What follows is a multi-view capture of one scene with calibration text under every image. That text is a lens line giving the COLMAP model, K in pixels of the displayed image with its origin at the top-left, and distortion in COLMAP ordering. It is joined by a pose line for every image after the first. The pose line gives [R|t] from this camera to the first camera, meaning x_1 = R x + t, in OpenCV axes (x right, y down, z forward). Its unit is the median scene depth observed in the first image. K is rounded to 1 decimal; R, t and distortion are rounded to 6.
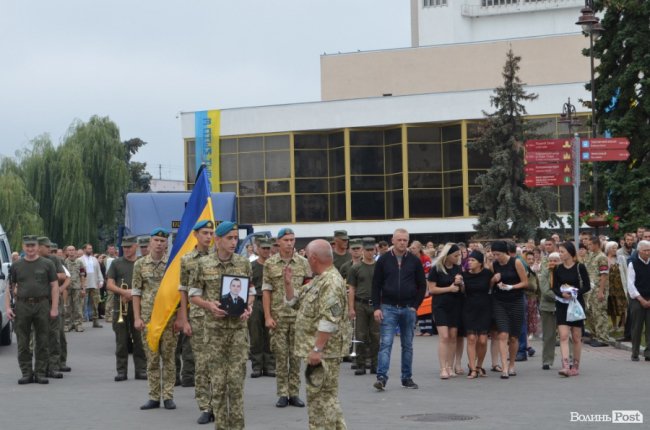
lens RADIAL K [[1446.6, 0, 357.1], [0, 1446.6, 216.1], [0, 0, 1]] dist [0.037320, -0.970811]
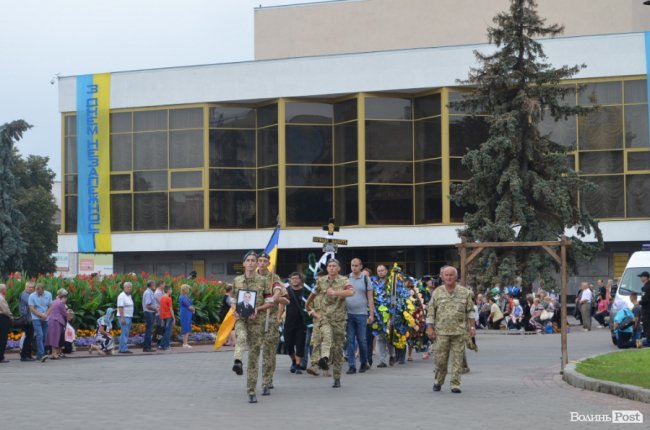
lens RADIAL K [[1446.6, 0, 357.1], [0, 1446.6, 216.1], [0, 0, 1]] dist [0.037320, -0.970811]
pose [[0.999739, 0.017336, 0.014899, 0.022116], [-0.017106, 0.999735, -0.015411, 0.008470], [-0.015163, 0.015152, 0.999770, 0.304306]]
